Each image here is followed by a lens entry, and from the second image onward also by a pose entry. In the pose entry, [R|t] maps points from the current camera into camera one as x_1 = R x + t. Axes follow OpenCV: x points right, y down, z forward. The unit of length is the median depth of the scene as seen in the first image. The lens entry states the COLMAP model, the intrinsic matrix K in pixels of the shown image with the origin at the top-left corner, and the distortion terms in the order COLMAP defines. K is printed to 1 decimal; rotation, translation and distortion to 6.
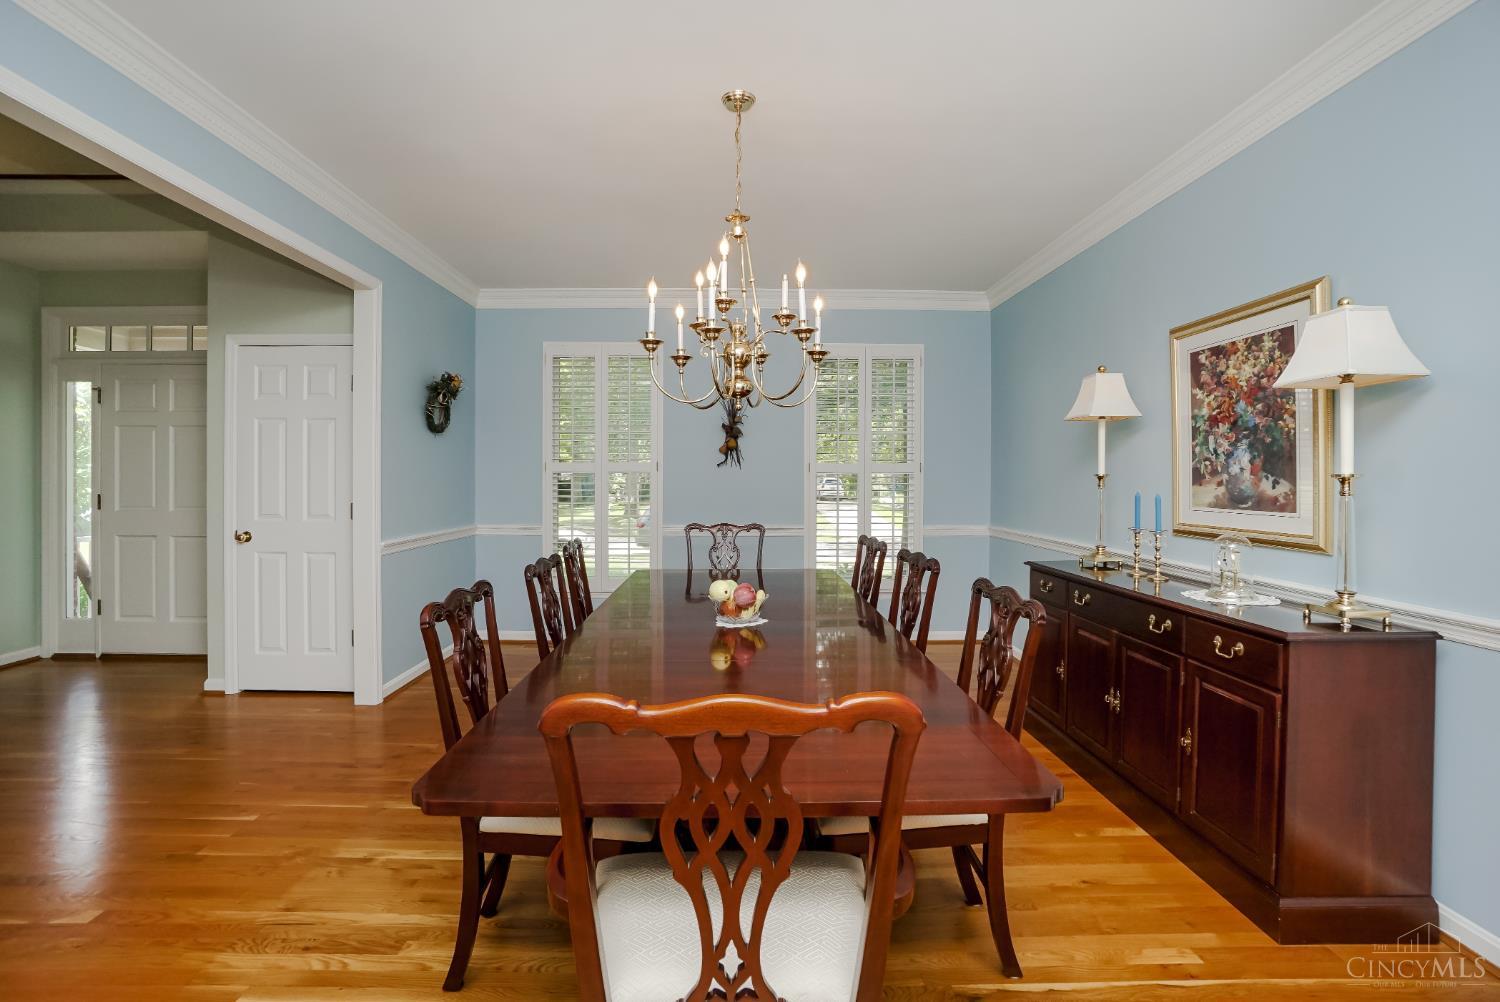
lens RADIAL K [[668.6, 0, 735.3], [0, 668.6, 484.0], [0, 0, 1]] dist [-0.053739, 0.018919]
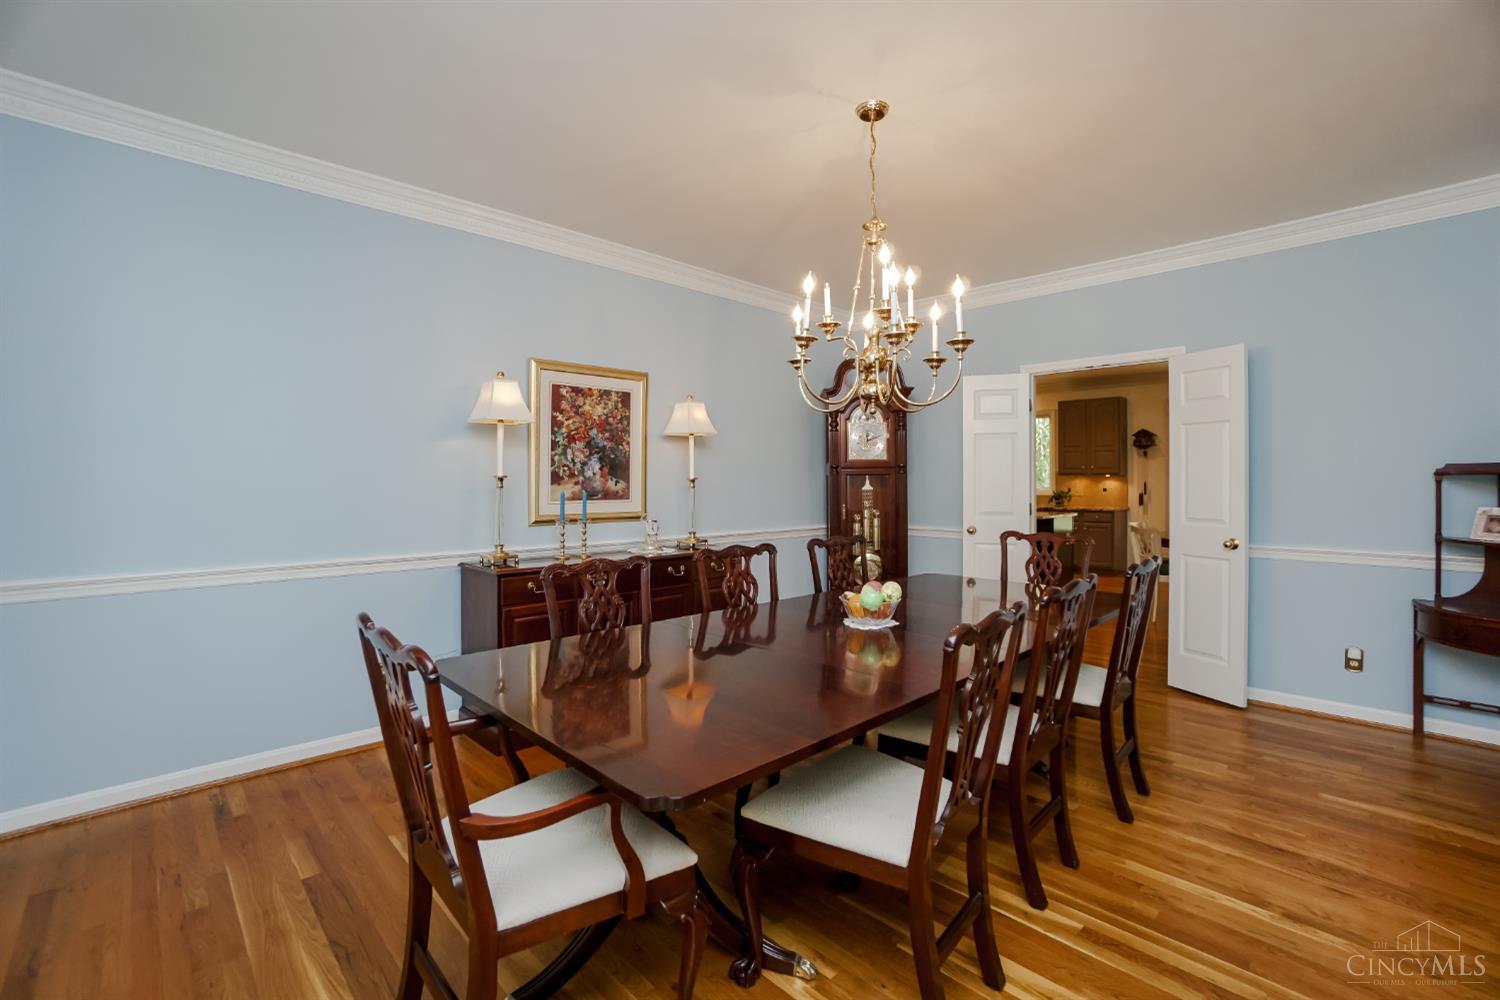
lens RADIAL K [[668.6, 0, 735.3], [0, 668.6, 483.0], [0, 0, 1]] dist [-0.053739, 0.018919]
pose [[-0.682972, -0.005448, 0.730424, -0.568245], [0.004240, 0.999926, 0.011423, -0.016591], [-0.730432, 0.010898, -0.682898, 1.762916]]
